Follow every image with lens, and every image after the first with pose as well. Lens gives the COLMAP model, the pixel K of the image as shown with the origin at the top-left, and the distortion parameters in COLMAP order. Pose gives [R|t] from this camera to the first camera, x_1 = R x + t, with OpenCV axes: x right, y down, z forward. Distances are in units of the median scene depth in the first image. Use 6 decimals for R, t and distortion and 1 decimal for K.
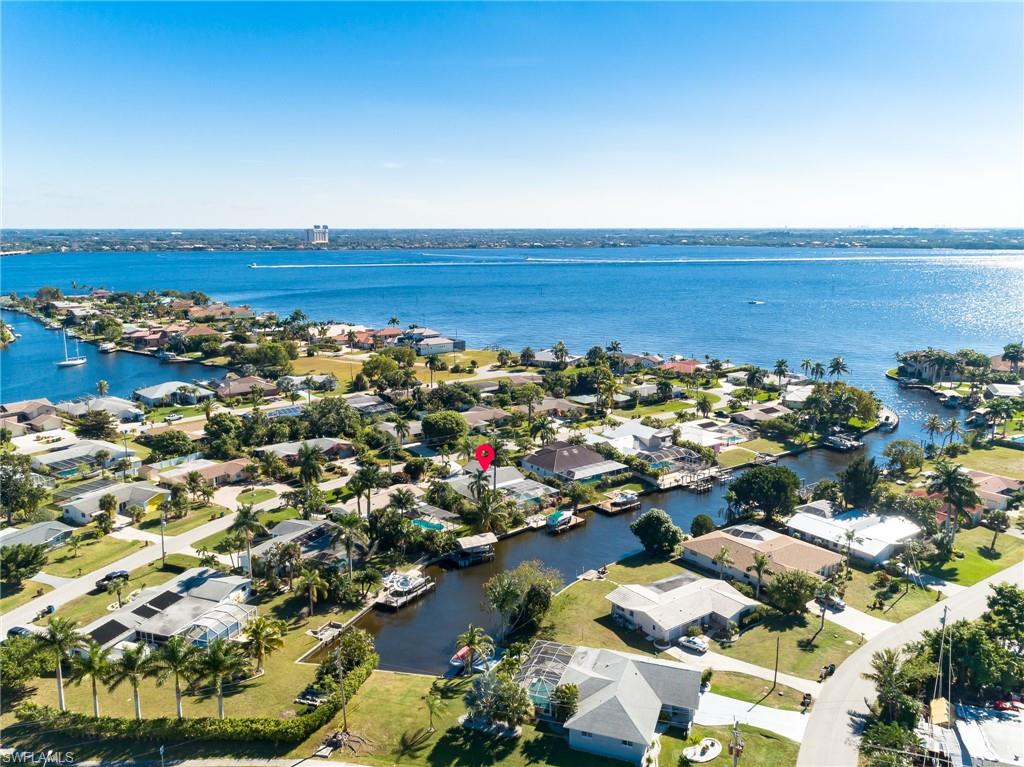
lens RADIAL K [[778.6, 0, 512.0], [0, 778.6, 383.5], [0, 0, 1]] dist [0.000509, -0.002623]
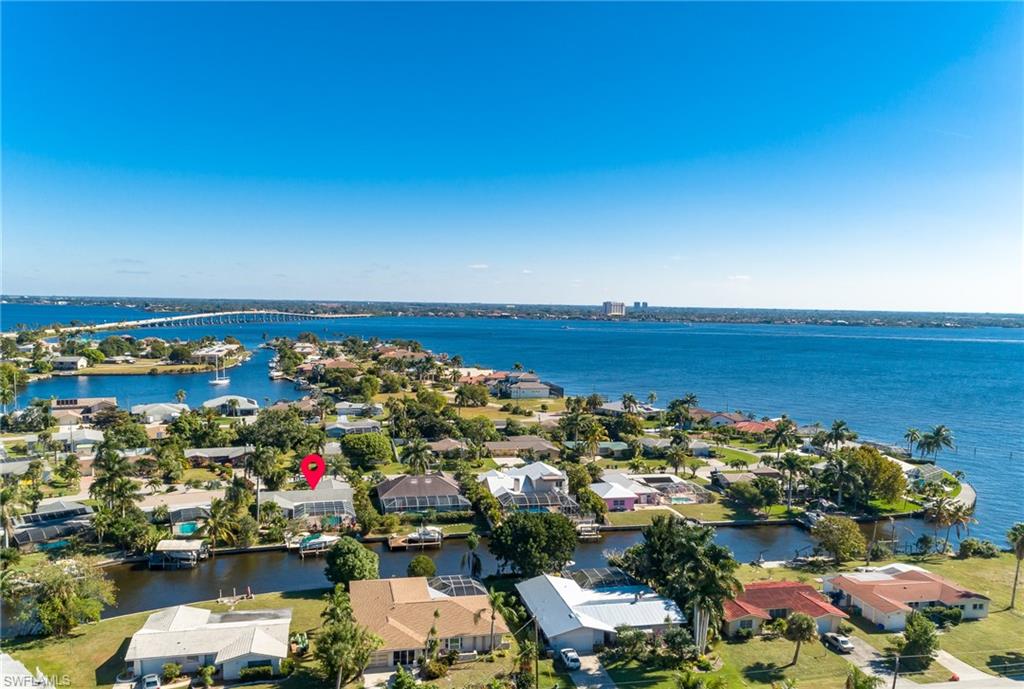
lens RADIAL K [[724.1, 0, 512.0], [0, 724.1, 344.5], [0, 0, 1]] dist [-0.004693, -0.001840]
pose [[0.915786, 0.034468, -0.400184, 0.313281], [-0.091146, 0.988154, -0.123470, 0.013621], [0.391188, 0.149547, 0.908079, 0.141678]]
